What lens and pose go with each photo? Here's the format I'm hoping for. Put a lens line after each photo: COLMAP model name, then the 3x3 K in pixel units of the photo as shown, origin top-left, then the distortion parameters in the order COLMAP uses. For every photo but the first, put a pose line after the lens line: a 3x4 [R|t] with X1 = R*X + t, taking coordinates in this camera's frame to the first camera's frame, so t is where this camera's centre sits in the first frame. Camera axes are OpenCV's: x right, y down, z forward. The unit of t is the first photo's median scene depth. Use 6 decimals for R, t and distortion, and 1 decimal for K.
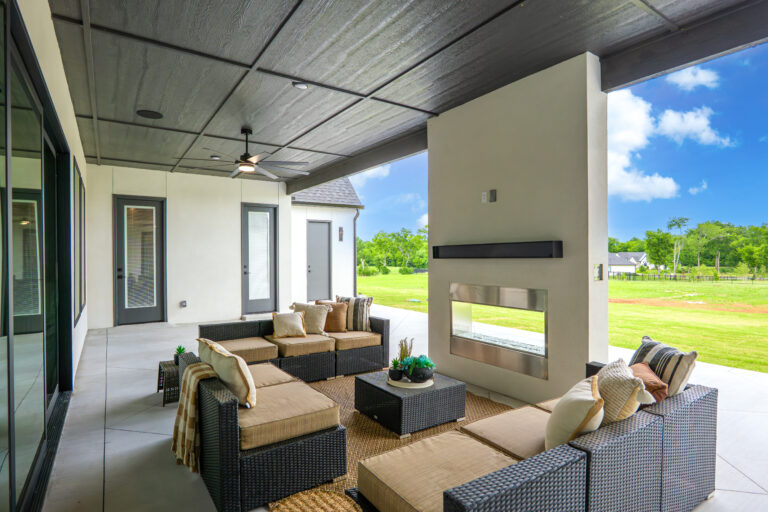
lens RADIAL K [[407.5, 0, 384.0], [0, 407.5, 256.0], [0, 0, 1]] dist [-0.002521, -0.000250]
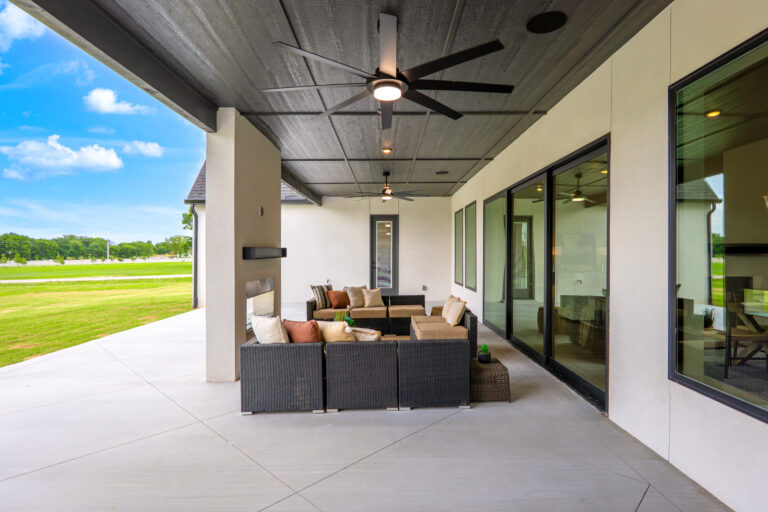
lens RADIAL K [[411.3, 0, 386.0], [0, 411.3, 252.7], [0, 0, 1]] dist [-0.014588, -0.000024]
pose [[-0.821315, 0.003116, 0.570466, -0.685688], [0.006776, 0.999968, 0.004295, -0.013286], [-0.570434, 0.007393, -0.821310, 1.535949]]
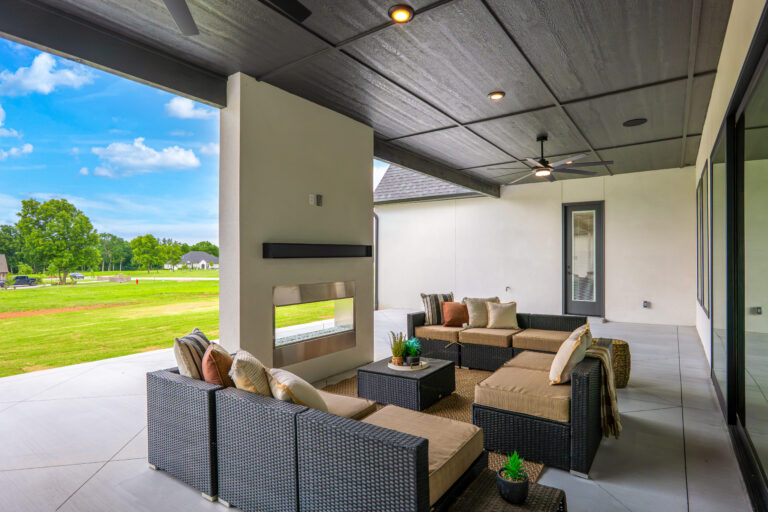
lens RADIAL K [[411.3, 0, 386.0], [0, 411.3, 252.7], [0, 0, 1]] dist [-0.014588, -0.000024]
pose [[-0.341393, 0.016459, 0.939777, -0.674596], [0.010516, 0.999851, -0.013692, 0.007707], [-0.939862, 0.005208, -0.341515, 0.987854]]
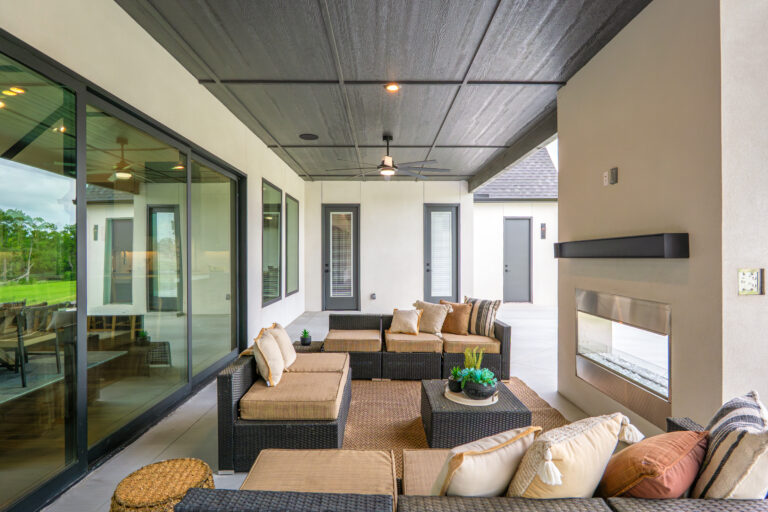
lens RADIAL K [[411.3, 0, 386.0], [0, 411.3, 252.7], [0, 0, 1]] dist [-0.014588, -0.000024]
pose [[0.832655, 0.001851, -0.553789, 0.274840], [-0.004824, 0.999981, -0.003910, 0.000686], [0.553771, 0.005927, 0.832648, 0.104746]]
